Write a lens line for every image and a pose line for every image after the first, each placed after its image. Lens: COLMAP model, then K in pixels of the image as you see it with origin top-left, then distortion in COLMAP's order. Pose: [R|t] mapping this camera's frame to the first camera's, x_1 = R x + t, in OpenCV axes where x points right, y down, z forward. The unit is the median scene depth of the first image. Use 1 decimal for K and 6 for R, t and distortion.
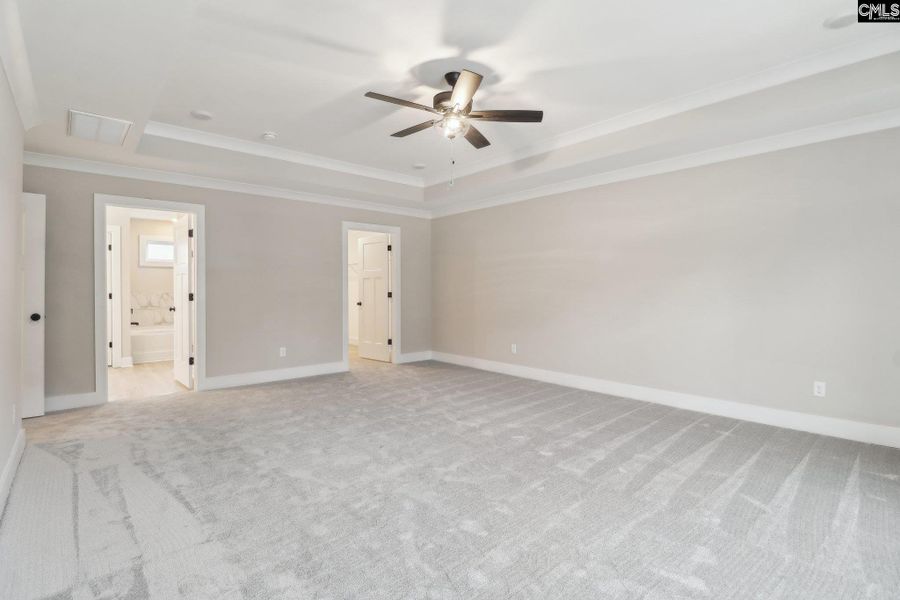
lens RADIAL K [[429.0, 0, 444.0], [0, 429.0, 291.8], [0, 0, 1]] dist [0.002065, -0.001281]
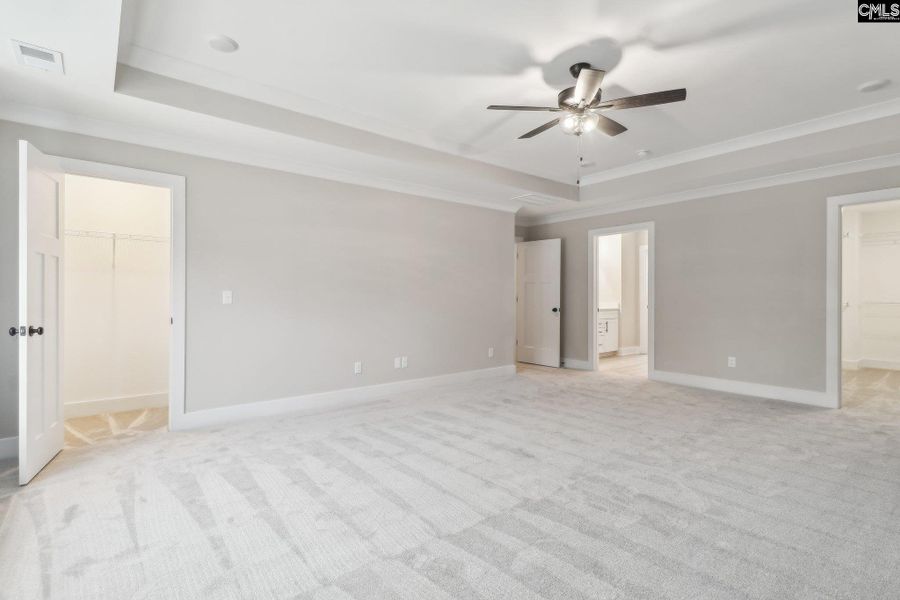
lens RADIAL K [[429.0, 0, 448.0], [0, 429.0, 294.2], [0, 0, 1]] dist [0.002065, -0.001281]
pose [[-0.035941, 0.004191, -0.999345, 0.636797], [0.005272, 0.999978, 0.004005, -0.011840], [0.999340, -0.005124, -0.035963, 0.493667]]
